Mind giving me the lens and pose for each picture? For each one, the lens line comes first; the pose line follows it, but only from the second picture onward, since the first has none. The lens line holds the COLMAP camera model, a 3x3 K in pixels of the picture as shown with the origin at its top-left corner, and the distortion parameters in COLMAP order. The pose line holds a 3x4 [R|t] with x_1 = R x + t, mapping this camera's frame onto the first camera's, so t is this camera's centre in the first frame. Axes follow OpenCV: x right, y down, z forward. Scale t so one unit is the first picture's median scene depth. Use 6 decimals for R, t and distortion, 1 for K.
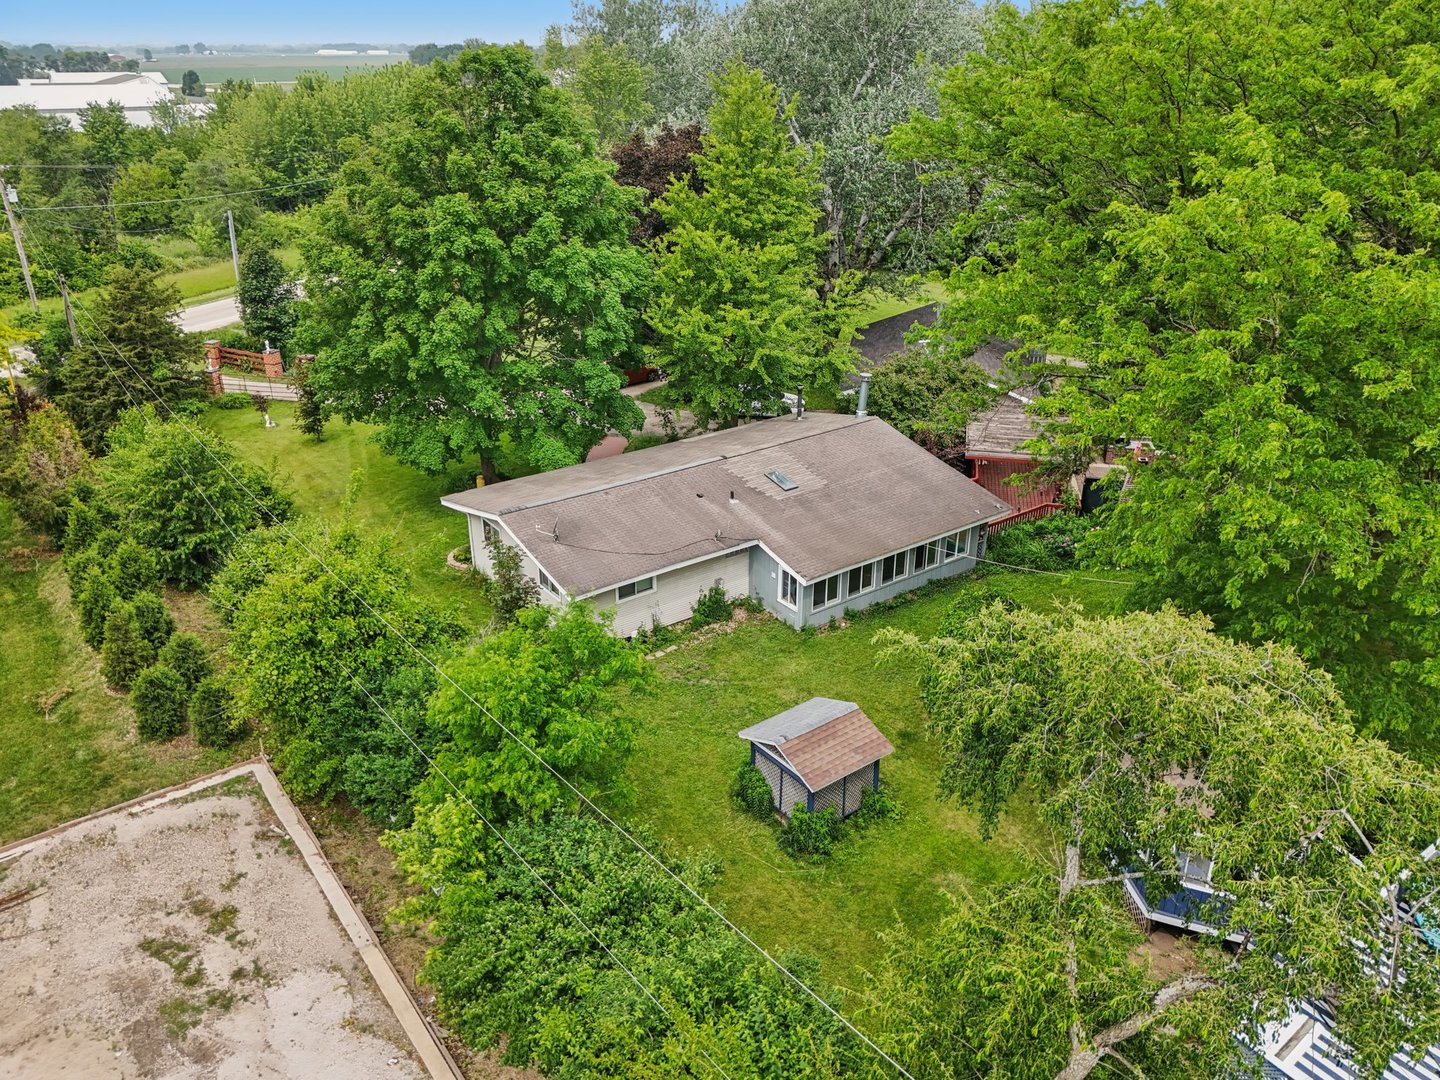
lens RADIAL K [[1009.6, 0, 719.7], [0, 1009.6, 540.6], [0, 0, 1]] dist [-0.008487, -0.009932]
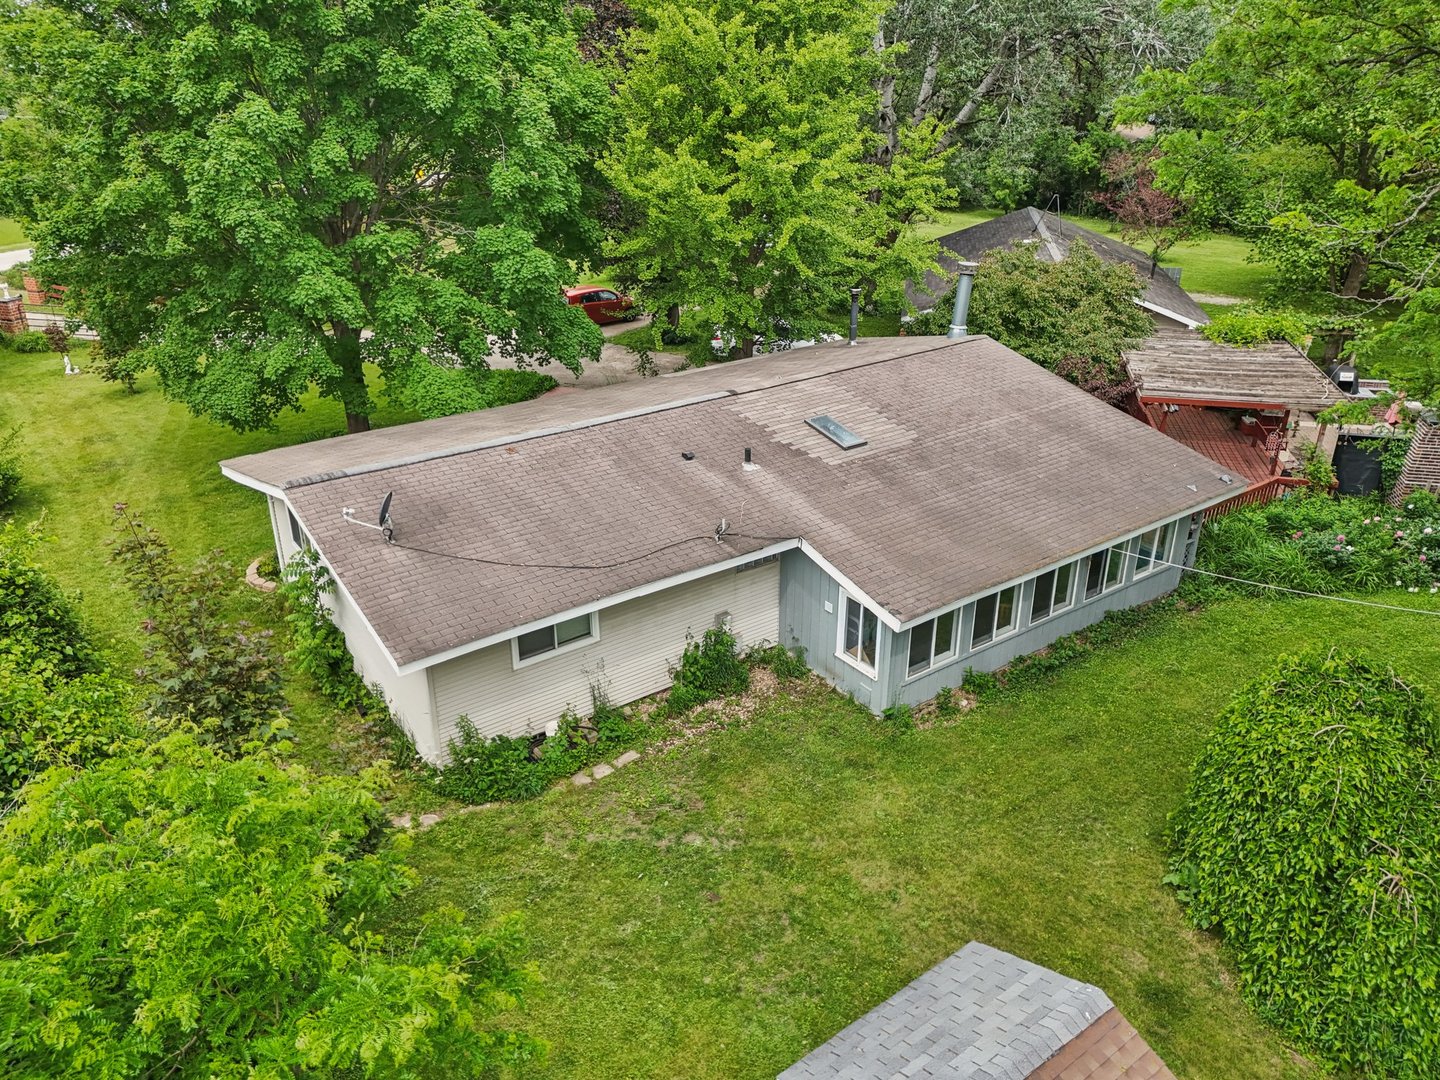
lens RADIAL K [[1009.6, 0, 724.8], [0, 1009.6, 535.2], [0, 0, 1]] dist [-0.008487, -0.009932]
pose [[0.999995, 0.001917, 0.002461, -0.001253], [-0.001907, 0.999989, -0.004328, -0.000144], [-0.002470, 0.004323, 0.999988, 0.458902]]
